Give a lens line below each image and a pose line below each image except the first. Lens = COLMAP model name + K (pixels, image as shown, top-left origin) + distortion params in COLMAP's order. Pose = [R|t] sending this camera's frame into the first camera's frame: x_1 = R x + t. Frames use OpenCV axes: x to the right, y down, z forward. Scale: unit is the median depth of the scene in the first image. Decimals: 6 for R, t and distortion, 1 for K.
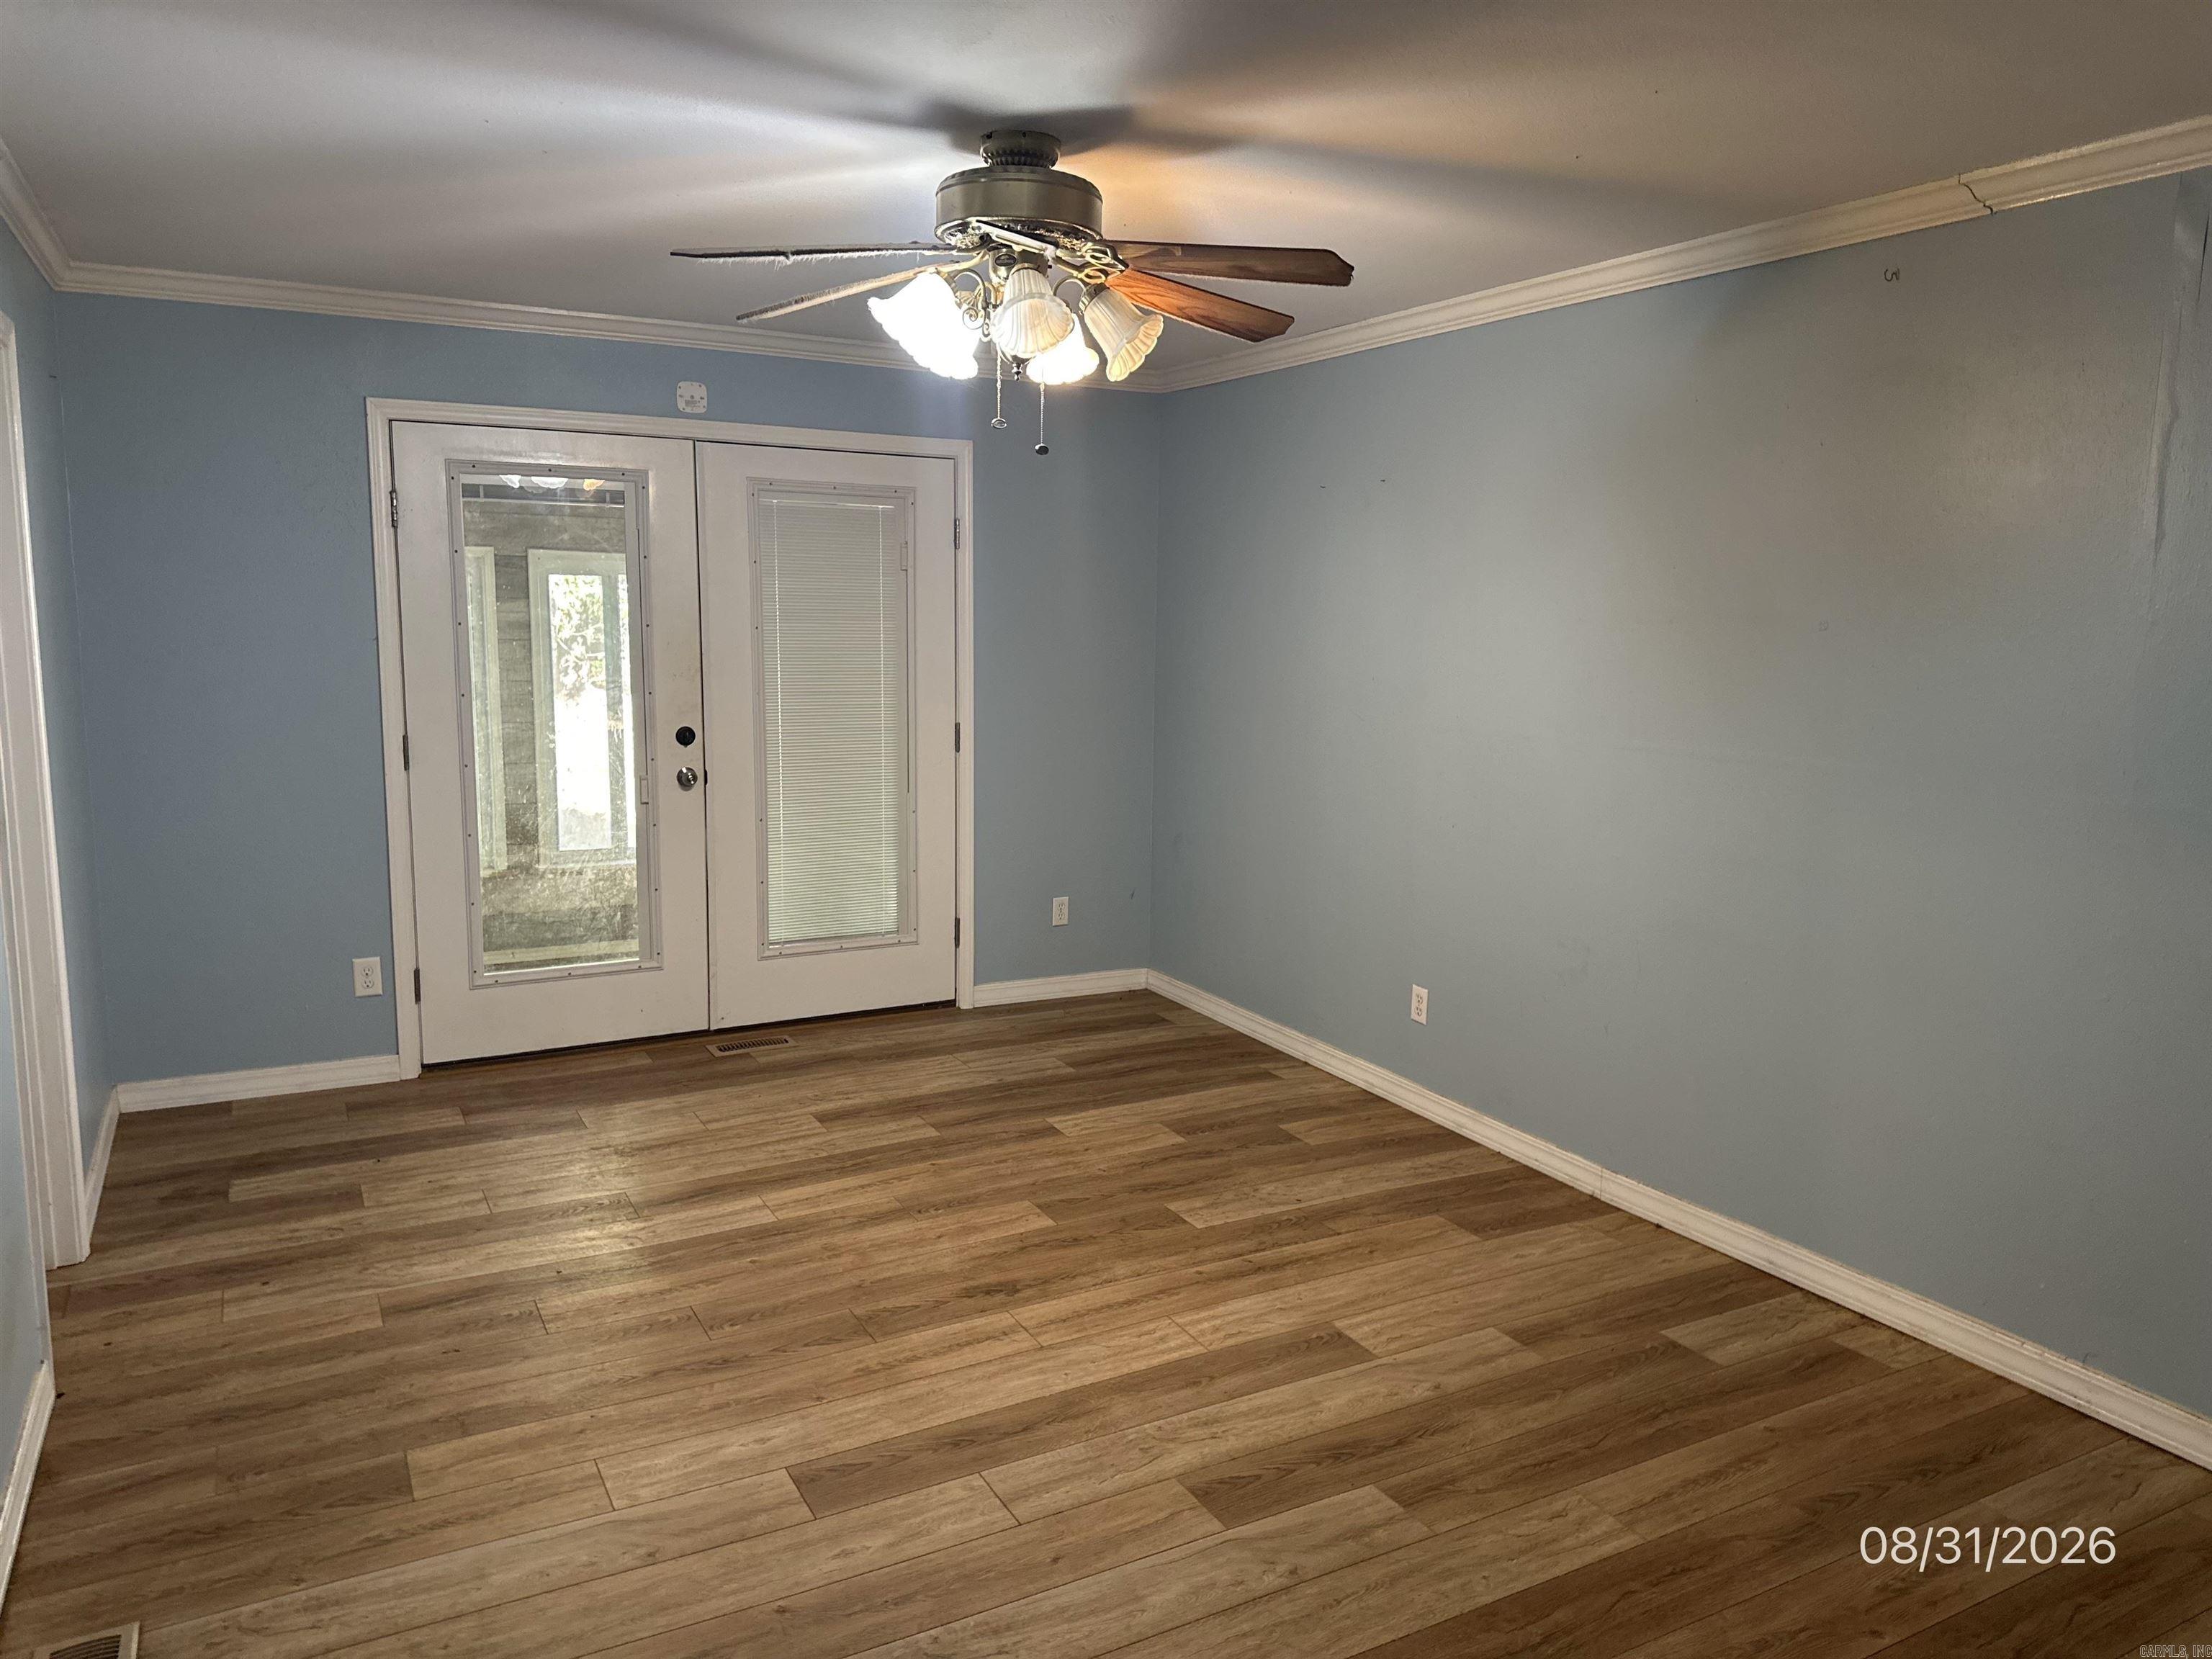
lens RADIAL K [[1567.9, 0, 1107.0], [0, 1567.9, 826.8], [0, 0, 1]] dist [0.013034, -0.016101]
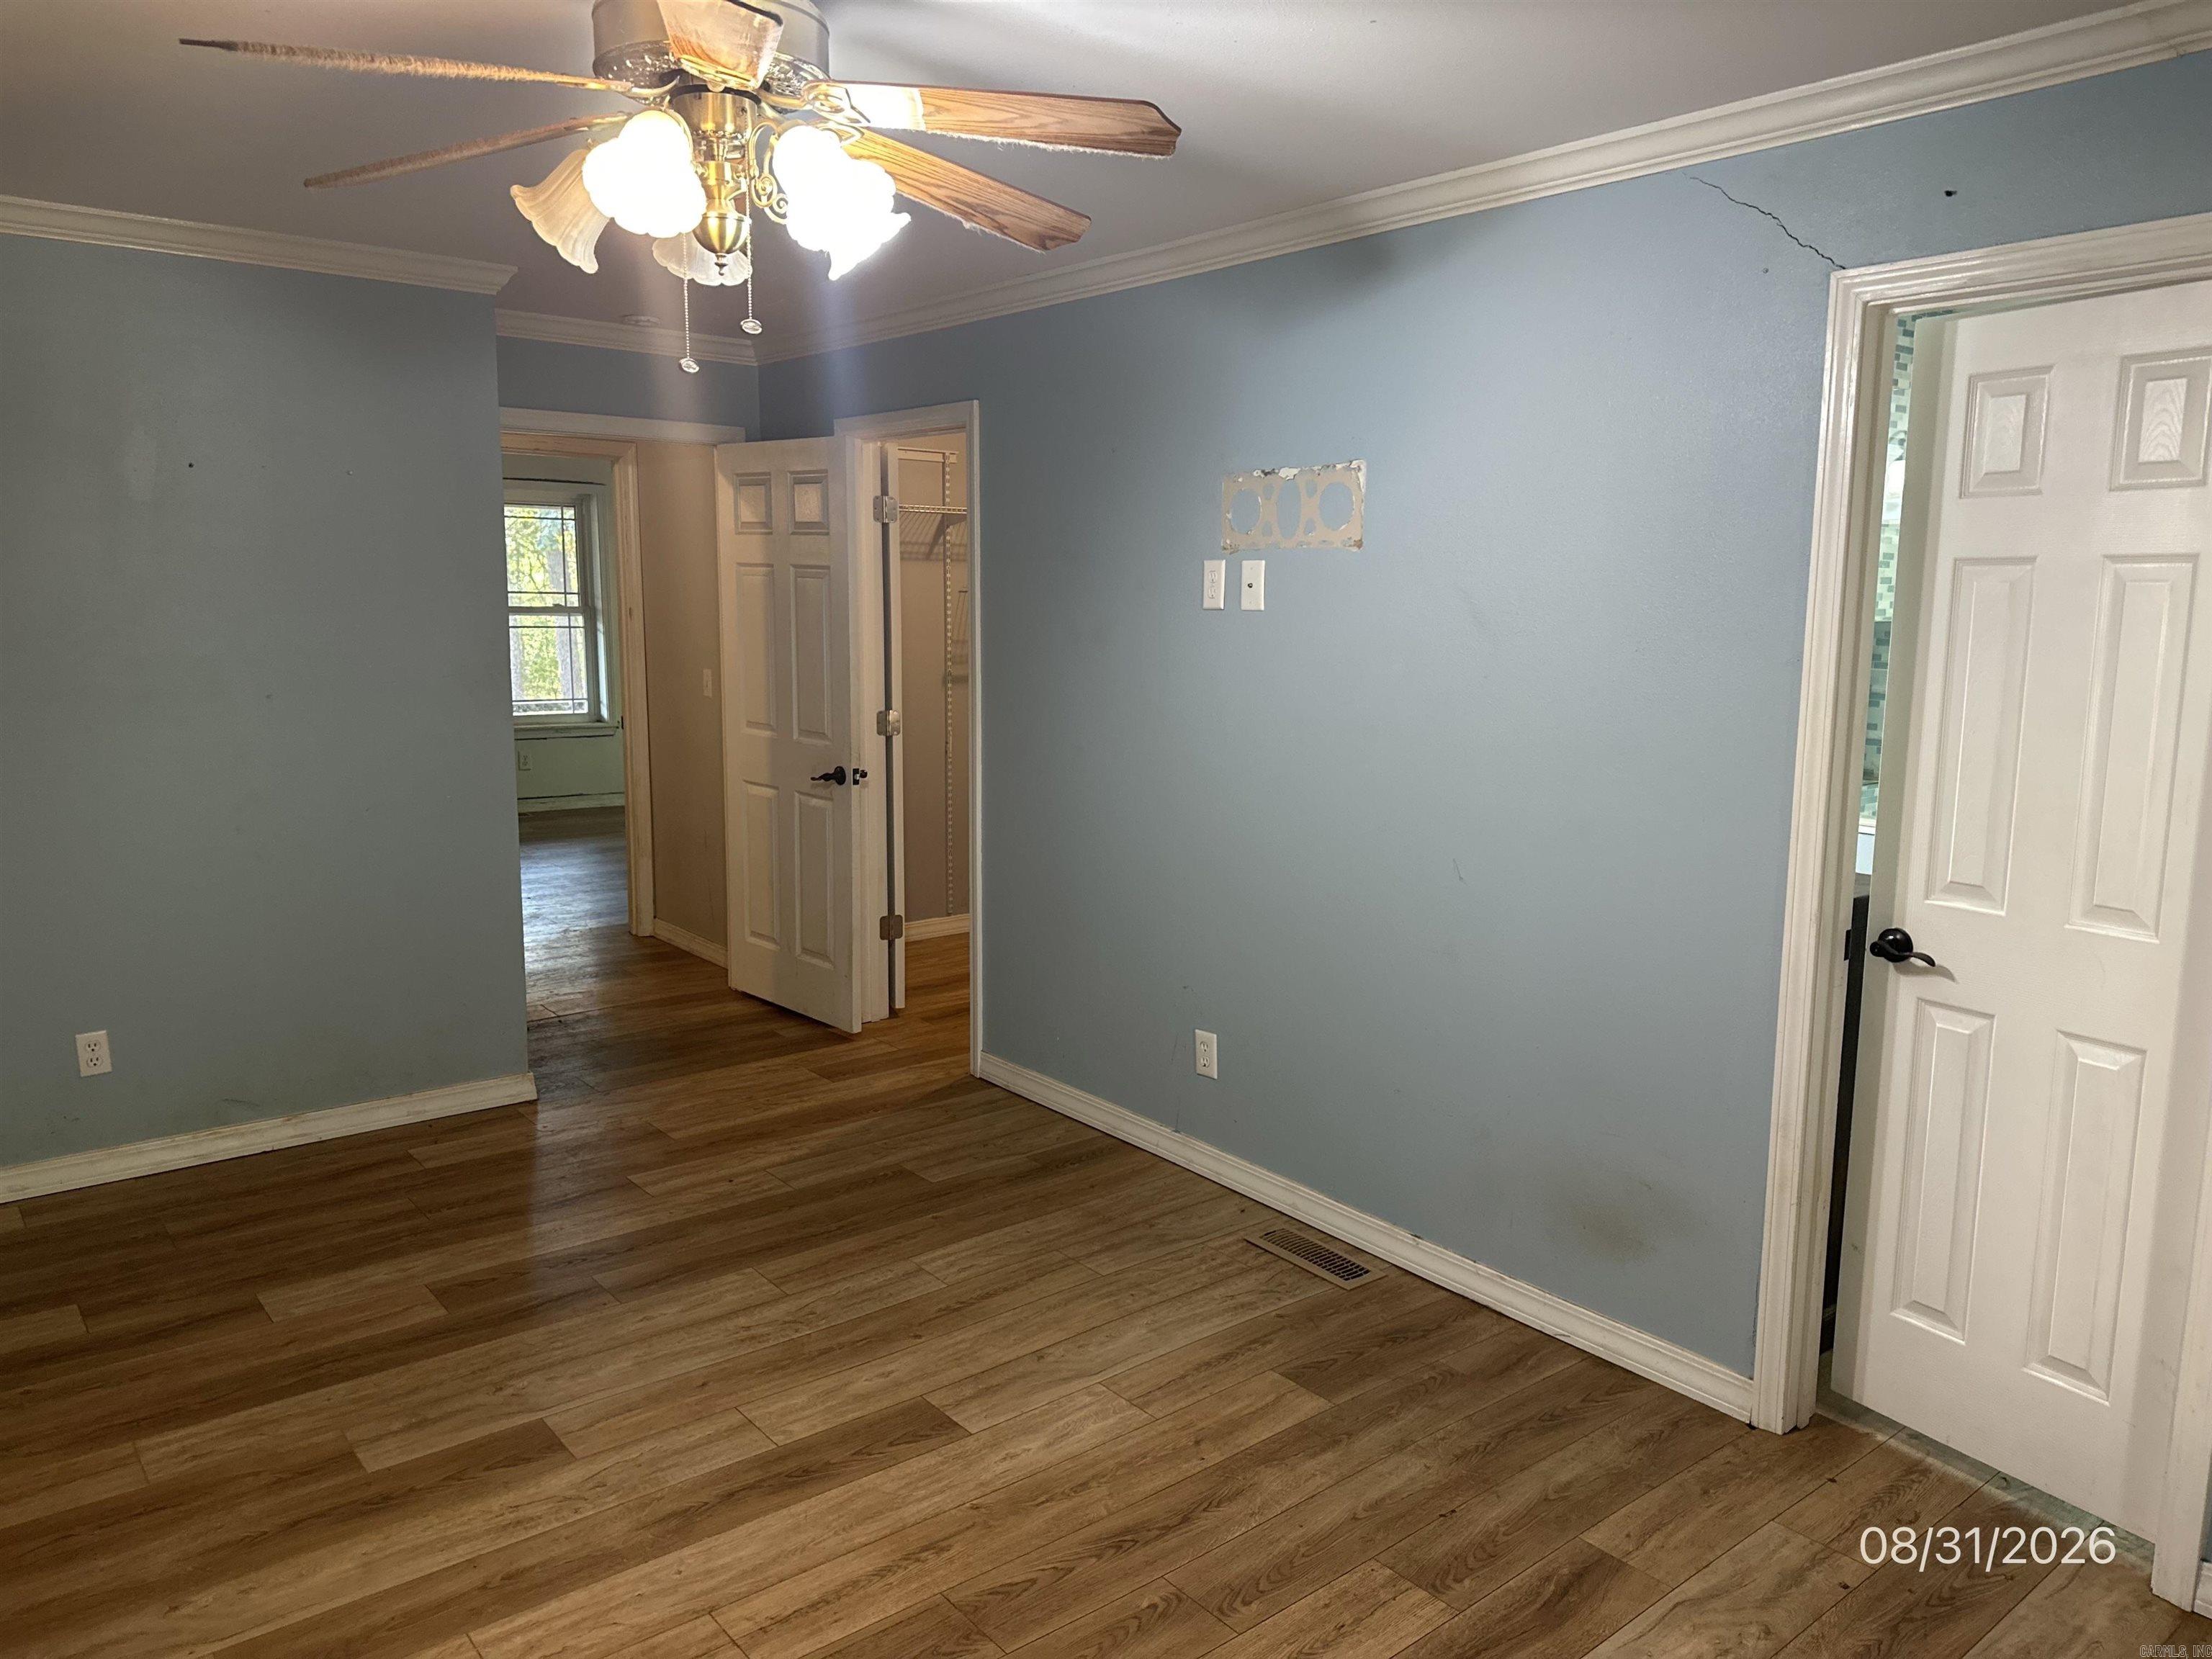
lens RADIAL K [[1567.9, 0, 1106.4], [0, 1567.9, 826.6], [0, 0, 1]] dist [0.013034, -0.016101]
pose [[-0.982112, 0.001447, -0.188295, -0.096243], [-0.054752, 0.954572, 0.292908, -0.268633], [0.180165, 0.297977, -0.937417, 1.815341]]
